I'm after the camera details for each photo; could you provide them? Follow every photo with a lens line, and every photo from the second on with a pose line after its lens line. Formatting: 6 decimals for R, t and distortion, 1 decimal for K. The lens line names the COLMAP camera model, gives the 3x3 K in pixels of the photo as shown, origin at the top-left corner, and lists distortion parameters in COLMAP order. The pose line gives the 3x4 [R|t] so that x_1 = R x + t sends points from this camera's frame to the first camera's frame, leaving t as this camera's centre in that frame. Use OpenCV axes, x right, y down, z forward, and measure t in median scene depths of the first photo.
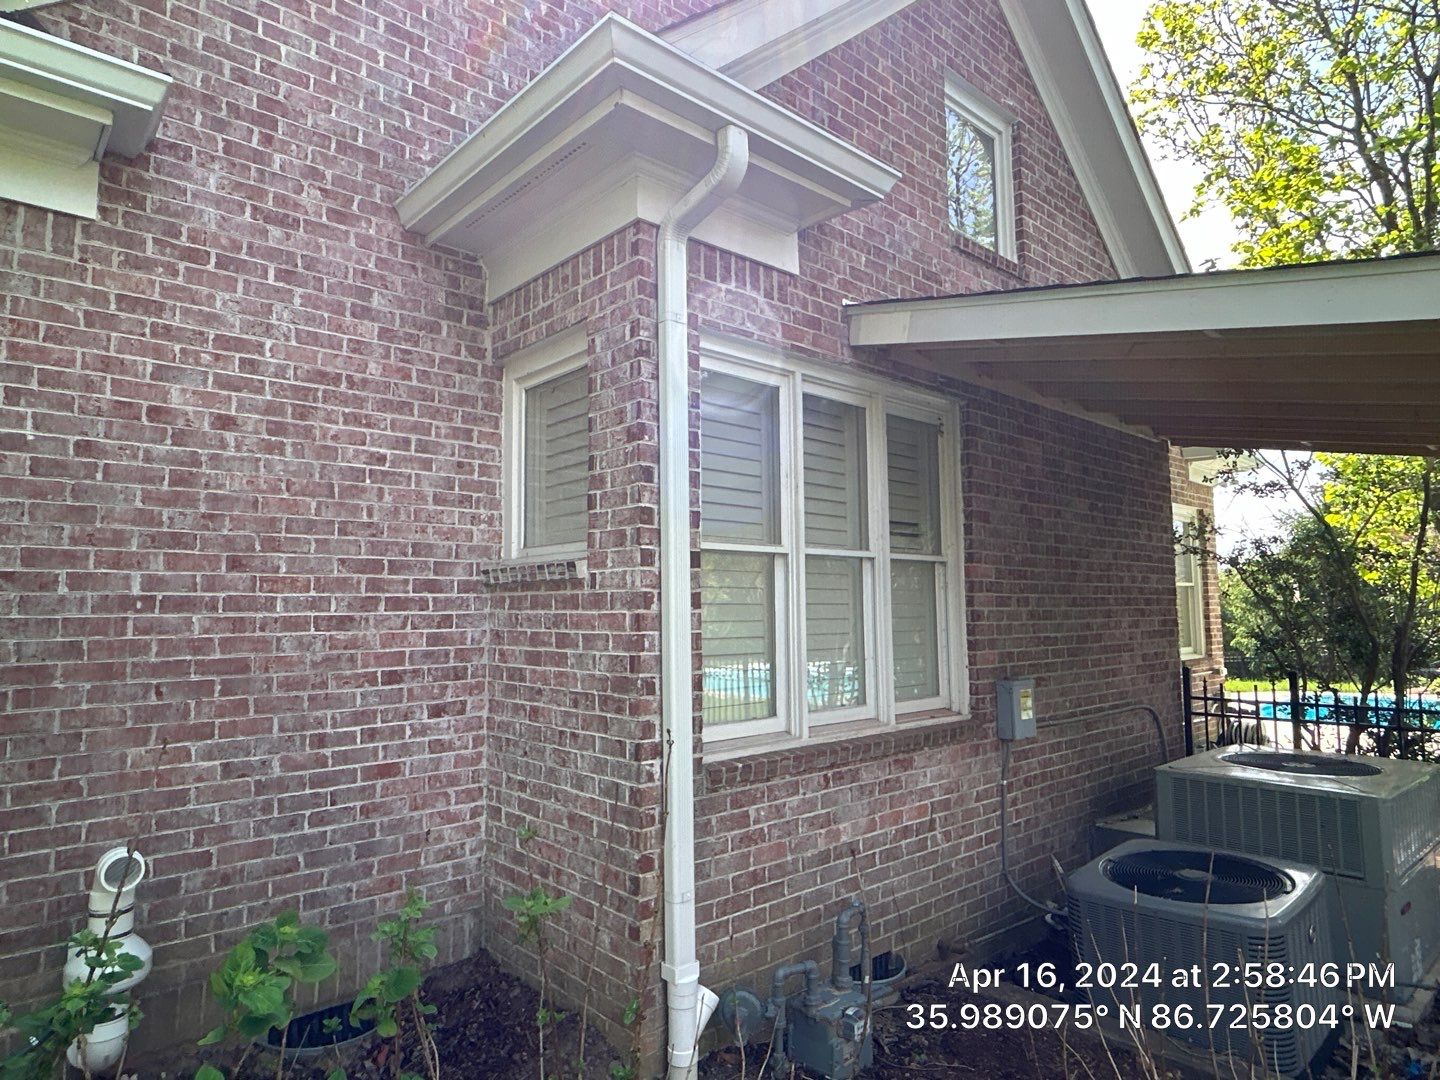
lens RADIAL K [[866.3, 0, 723.6], [0, 866.3, 537.0], [0, 0, 1]] dist [-0.004602, 0.000999]
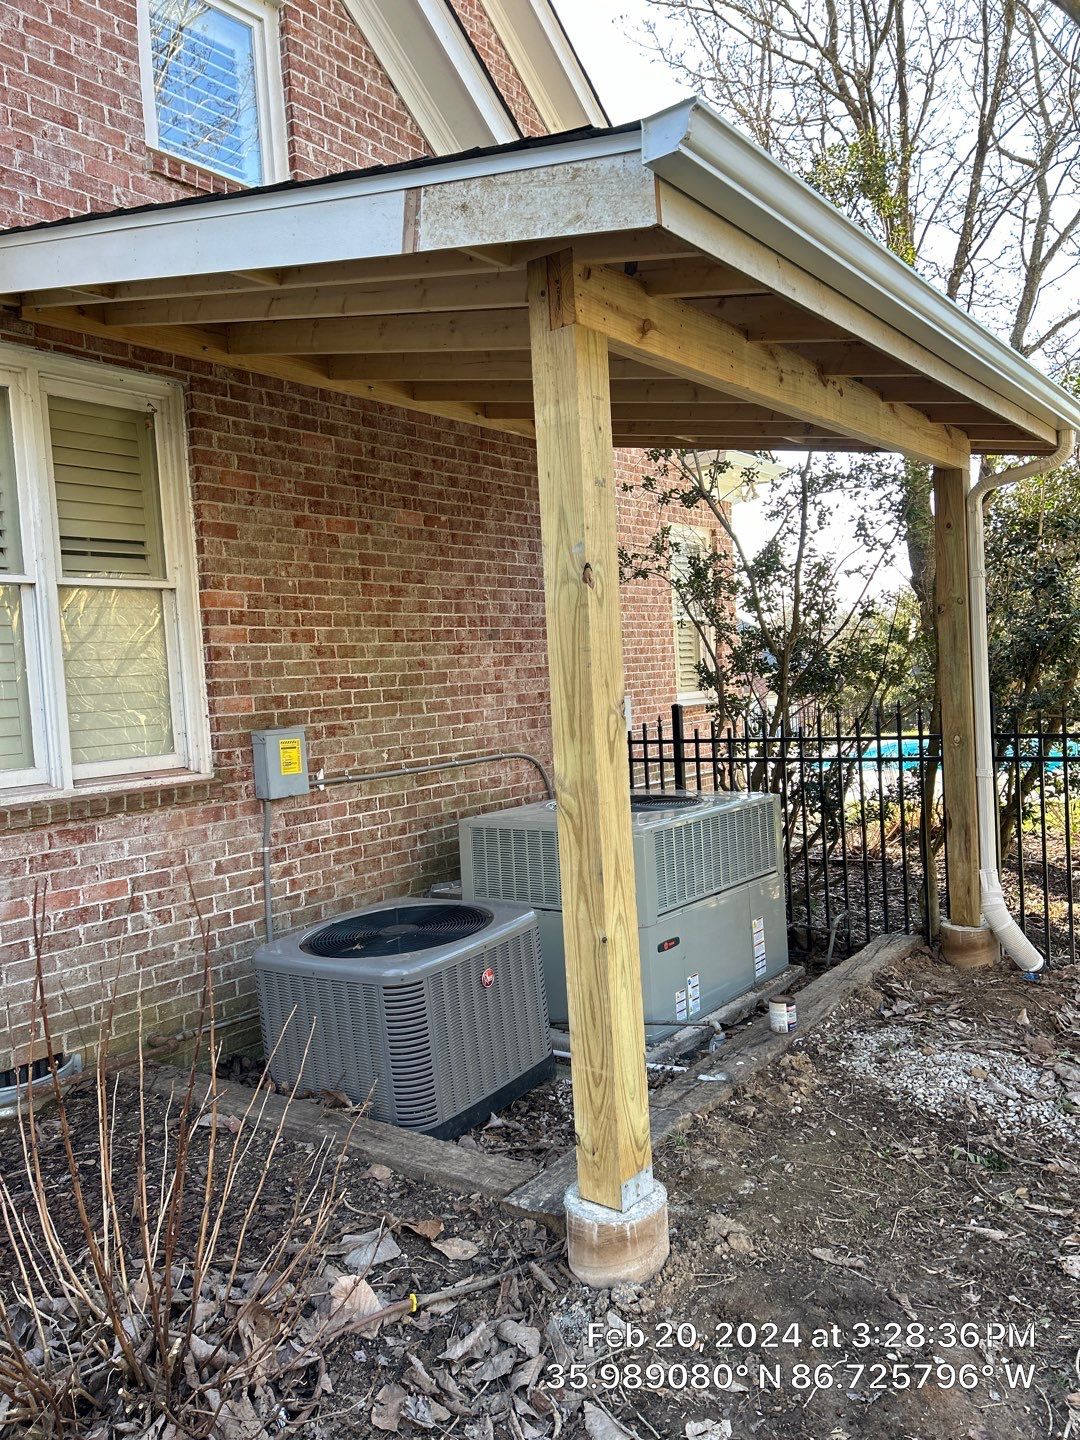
lens RADIAL K [[1071.8, 0, 542.2], [0, 1071.8, 729.8], [0, 0, 1]] dist [0.050990, -0.066303]
pose [[0.982824, -0.056591, 0.175655, 0.522059], [0.033230, 0.990533, 0.133191, 0.047067], [-0.181530, -0.125066, 0.975400, -0.072413]]
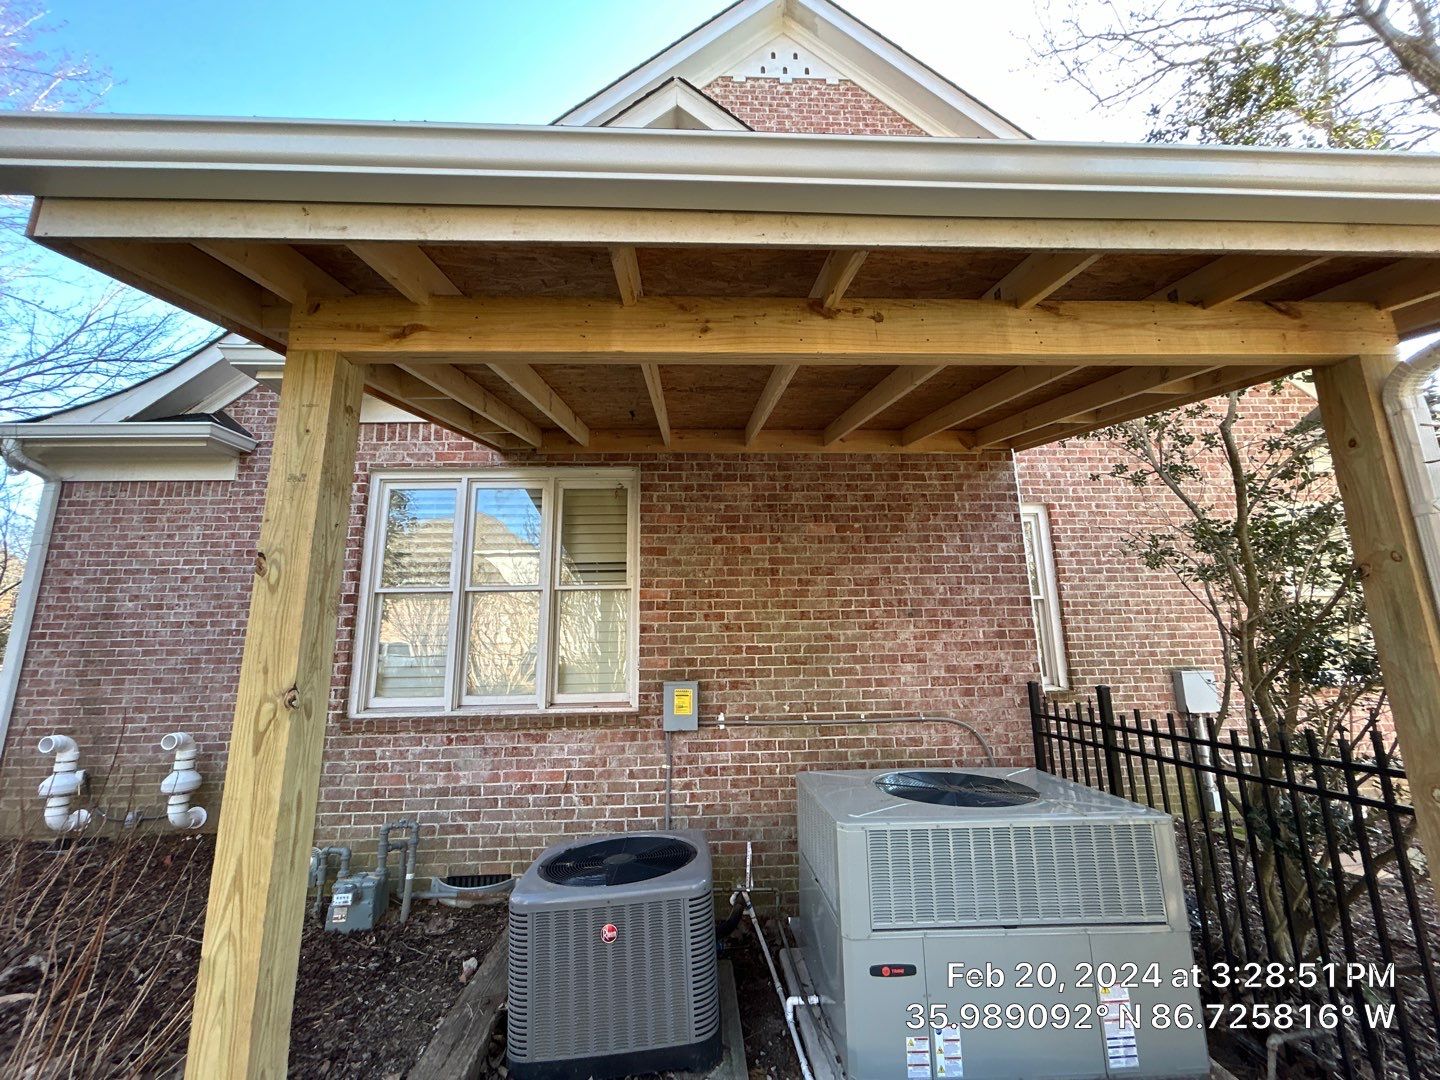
lens RADIAL K [[579.6, 0, 723.3], [0, 579.6, 537.6], [0, 0, 1]] dist [0.003214, -0.002274]
pose [[0.766222, -0.133384, -0.628580, 1.188013], [0.066335, 0.989412, -0.129091, 0.096117], [0.639143, 0.057216, 0.766957, 0.518098]]
